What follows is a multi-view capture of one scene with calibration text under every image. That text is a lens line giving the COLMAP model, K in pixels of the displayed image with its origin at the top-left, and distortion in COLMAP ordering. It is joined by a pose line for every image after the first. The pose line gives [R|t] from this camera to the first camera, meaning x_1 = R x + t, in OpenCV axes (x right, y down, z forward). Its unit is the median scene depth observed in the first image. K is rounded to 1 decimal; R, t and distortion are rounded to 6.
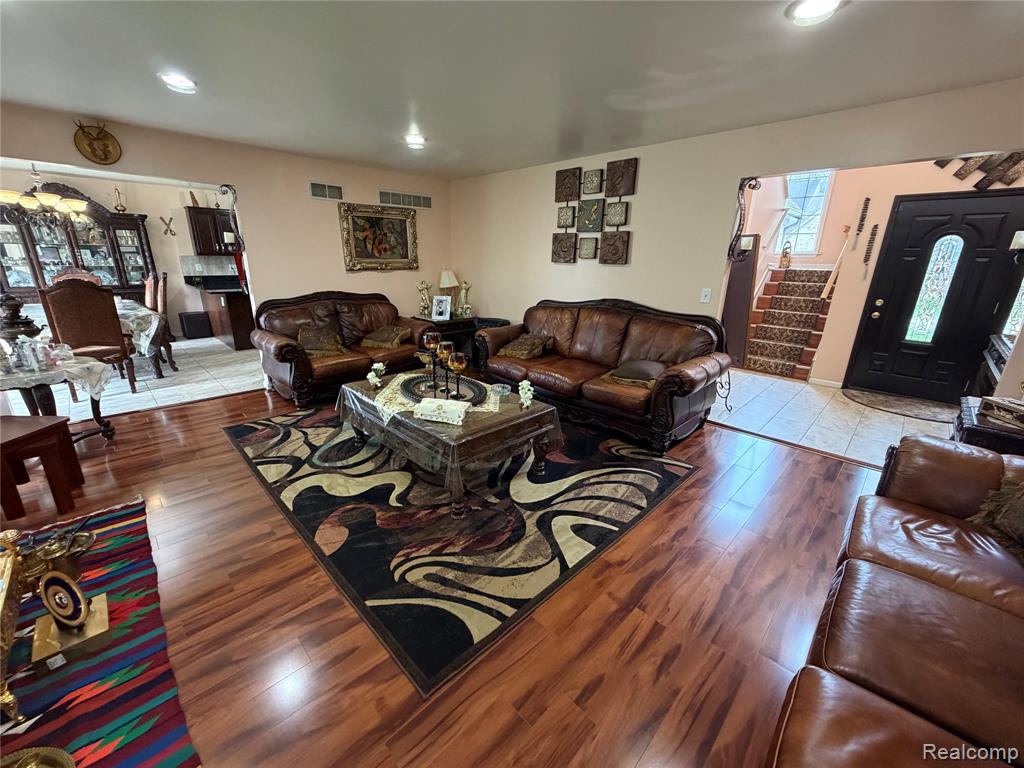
lens RADIAL K [[407.7, 0, 508.2], [0, 407.7, 385.4], [0, 0, 1]] dist [0.000524, -0.000355]
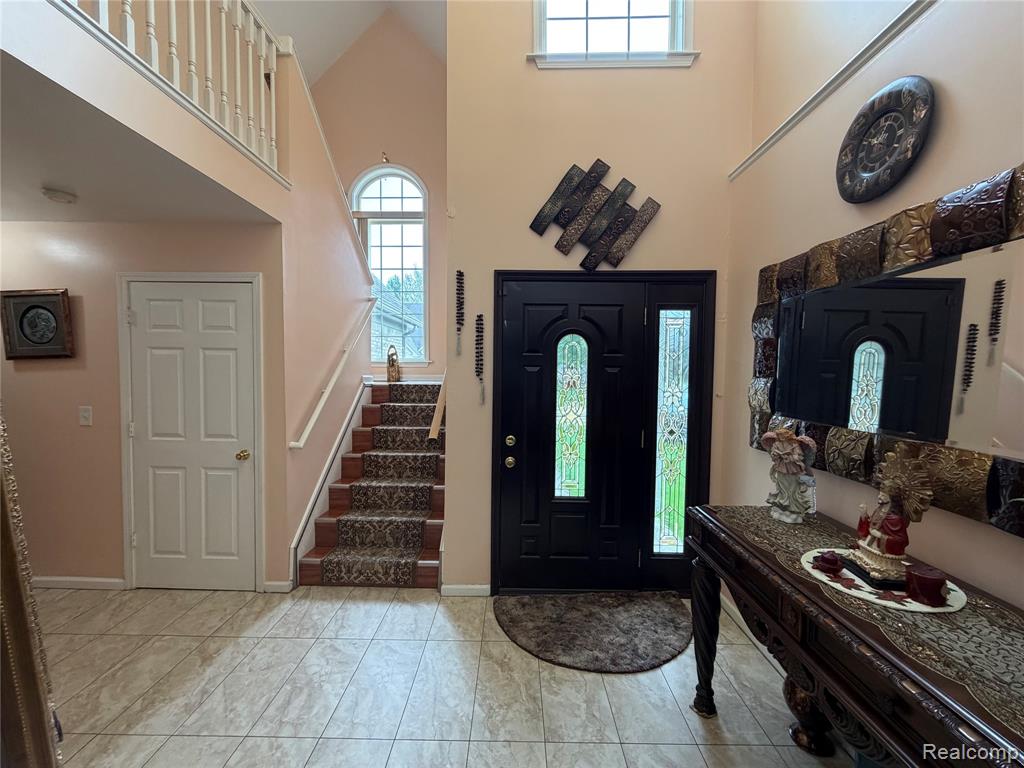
lens RADIAL K [[407.7, 0, 508.6], [0, 407.7, 384.5], [0, 0, 1]] dist [0.000524, -0.000355]
pose [[0.720161, -0.036250, 0.692859, 0.502520], [0.212031, 0.962357, -0.170037, -0.181074], [-0.660614, 0.269362, 0.700738, 0.566587]]
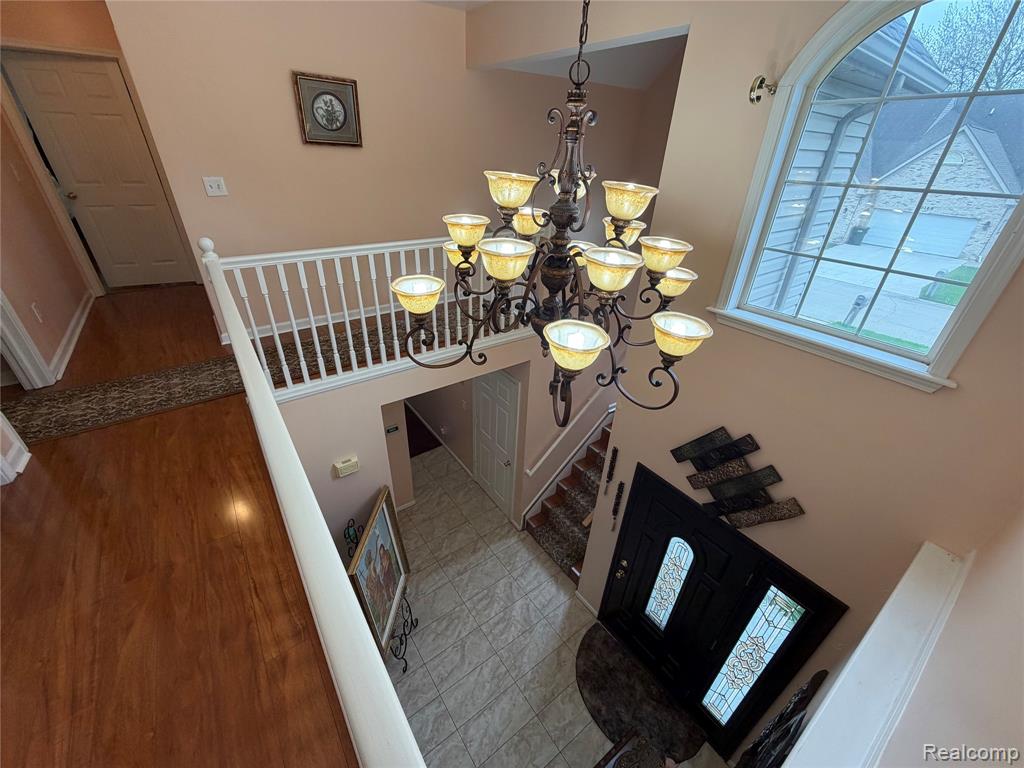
lens RADIAL K [[407.7, 0, 510.0], [0, 407.7, 386.9], [0, 0, 1]] dist [0.000524, -0.000355]
pose [[0.987217, 0.098972, -0.124928, 0.750819], [-0.068713, 0.971540, 0.226689, -0.705733], [0.143808, -0.215207, 0.965922, 0.264382]]
